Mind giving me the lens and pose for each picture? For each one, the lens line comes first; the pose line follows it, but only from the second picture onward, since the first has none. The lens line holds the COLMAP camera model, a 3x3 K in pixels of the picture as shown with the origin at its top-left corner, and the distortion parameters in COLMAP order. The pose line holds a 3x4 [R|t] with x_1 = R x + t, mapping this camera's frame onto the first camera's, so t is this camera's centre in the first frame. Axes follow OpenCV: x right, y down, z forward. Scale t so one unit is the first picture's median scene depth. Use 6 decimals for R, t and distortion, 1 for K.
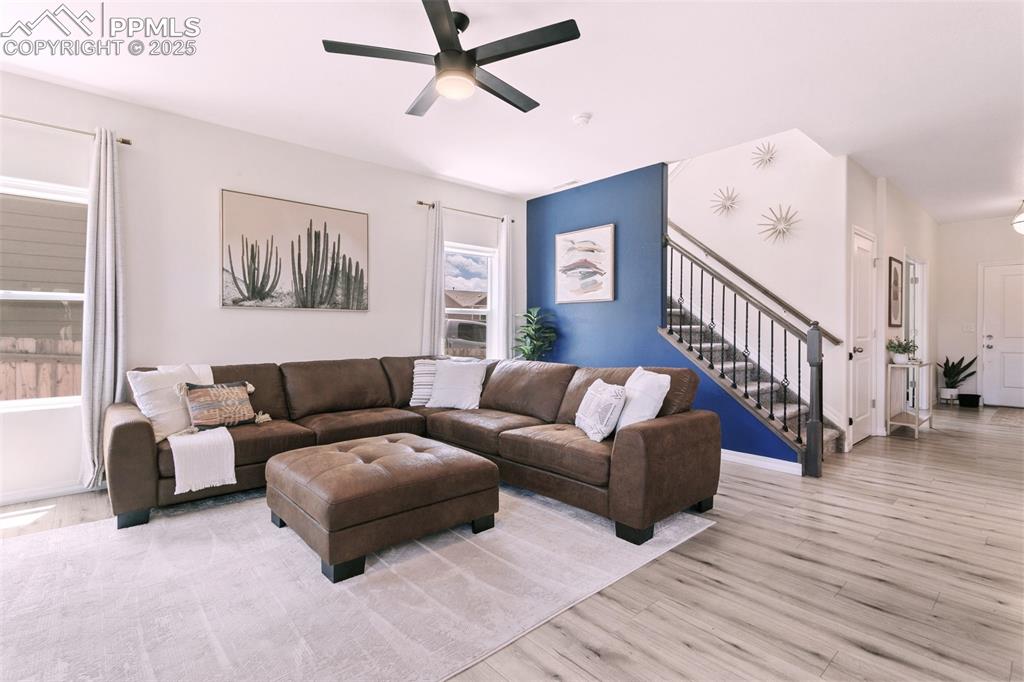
lens RADIAL K [[480.8, 0, 509.6], [0, 480.8, 335.8], [0, 0, 1]] dist [-0.000737, 0.000529]
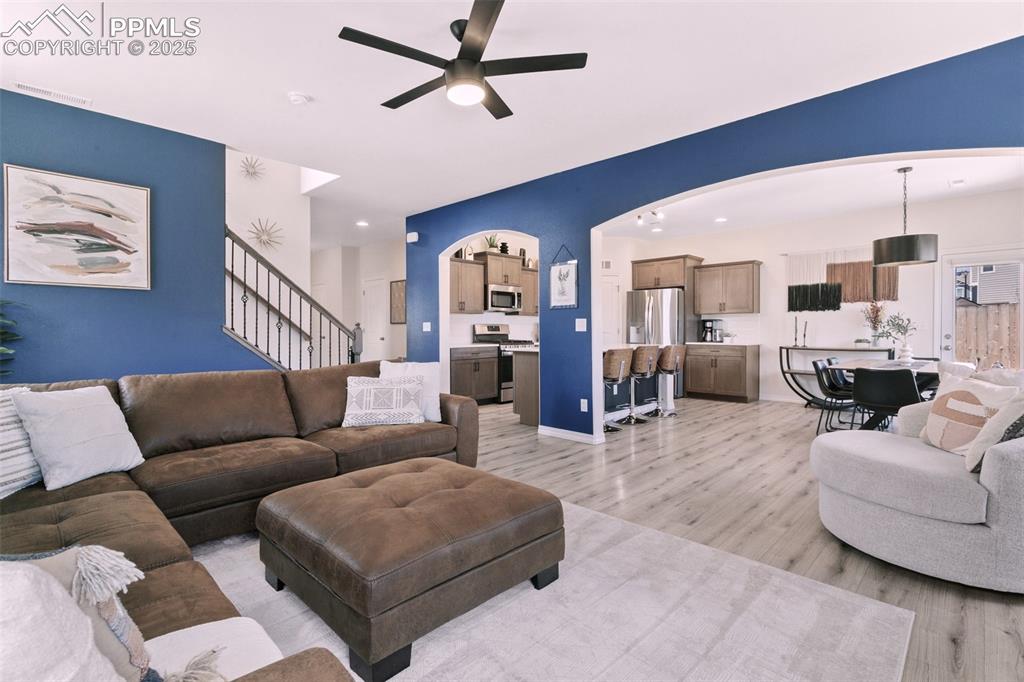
lens RADIAL K [[481.0, 0, 499.7], [0, 481.0, 333.3], [0, 0, 1]] dist [-0.000039, 0.000395]
pose [[-0.066626, -0.008284, 0.997744, -0.663811], [0.010671, 0.999902, 0.009015, -0.007347], [-0.997721, 0.011247, -0.066531, 0.576298]]
